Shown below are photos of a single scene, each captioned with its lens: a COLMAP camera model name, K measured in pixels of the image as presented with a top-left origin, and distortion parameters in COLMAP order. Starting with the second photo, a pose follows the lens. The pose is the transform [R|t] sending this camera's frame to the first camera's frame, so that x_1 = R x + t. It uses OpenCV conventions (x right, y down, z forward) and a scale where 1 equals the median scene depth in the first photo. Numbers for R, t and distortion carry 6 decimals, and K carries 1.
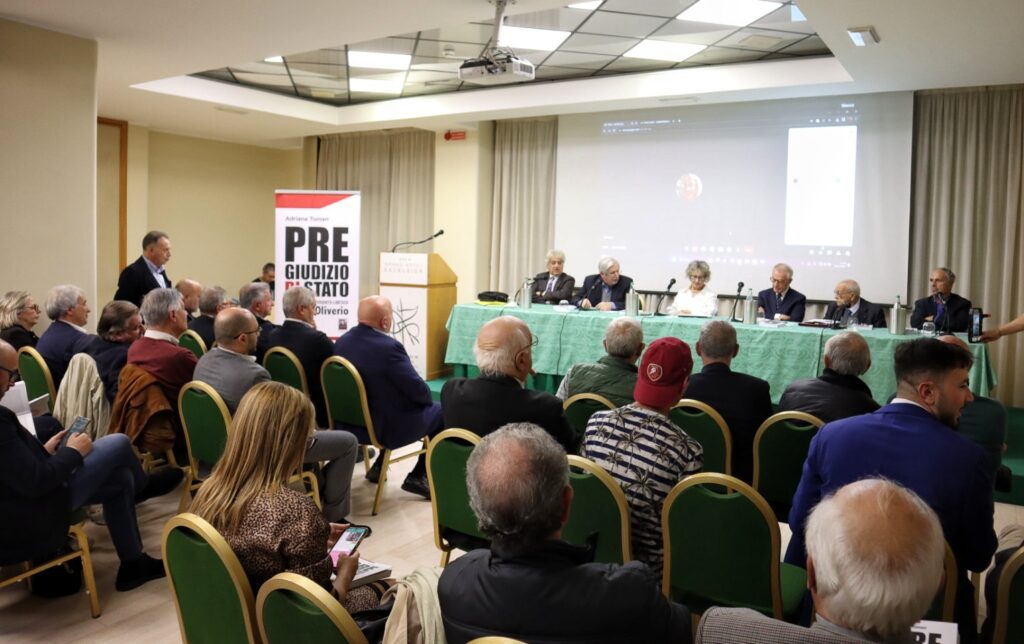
lens RADIAL K [[741.9, 0, 512.3], [0, 741.9, 274.7], [0, 0, 1]] dist [-0.152759, 0.001141]
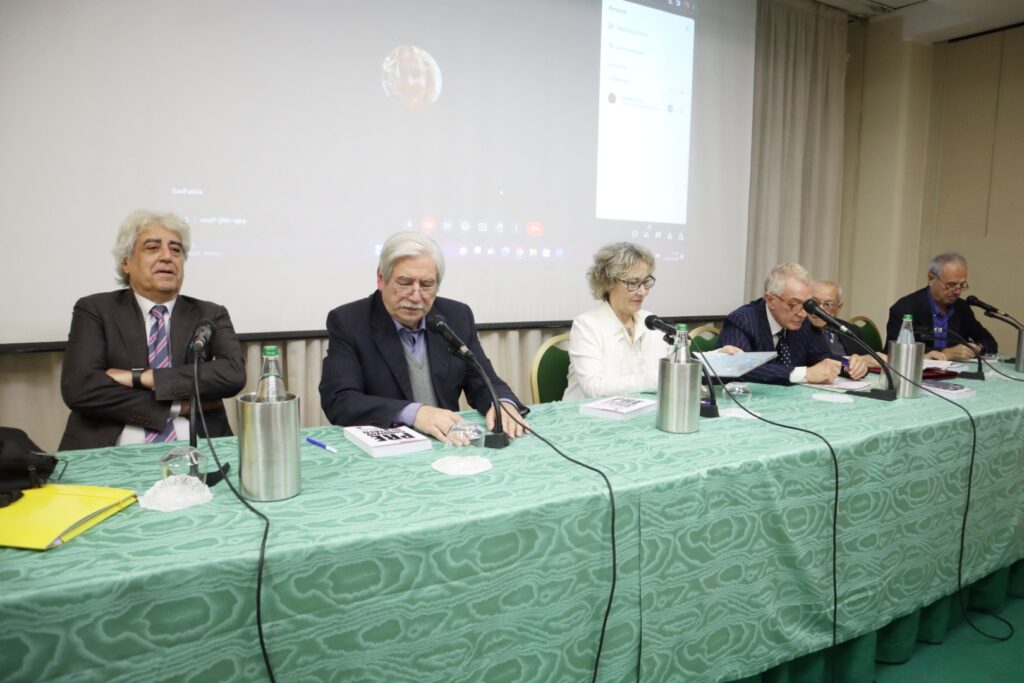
lens RADIAL K [[703.9, 0, 512.0], [0, 703.9, 341.5], [0, 0, 1]] dist [-0.082200, 0.002896]
pose [[0.469302, -0.116847, 0.875273, -0.106775], [0.029307, 0.992722, 0.116812, -0.014526], [-0.882551, -0.029168, 0.469311, 0.807243]]
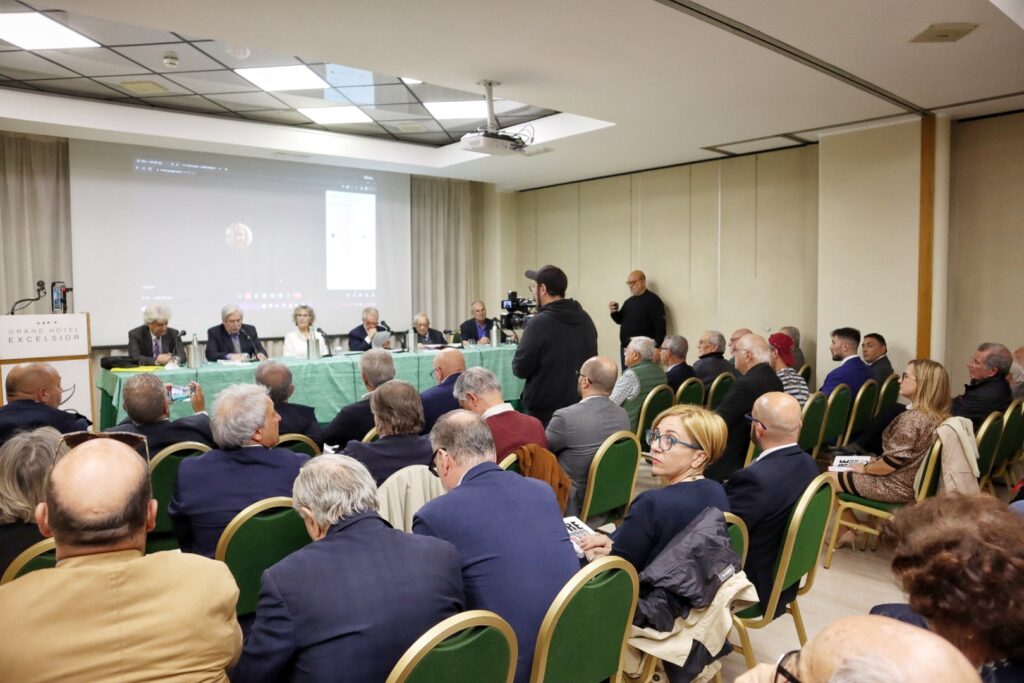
lens RADIAL K [[703.9, 0, 512.0], [0, 703.9, 341.5], [0, 0, 1]] dist [-0.082200, 0.002896]
pose [[0.304107, -0.088867, 0.948484, -0.615622], [0.052868, 0.995679, 0.076338, -0.028203], [-0.951170, 0.026929, 0.307492, 0.364127]]
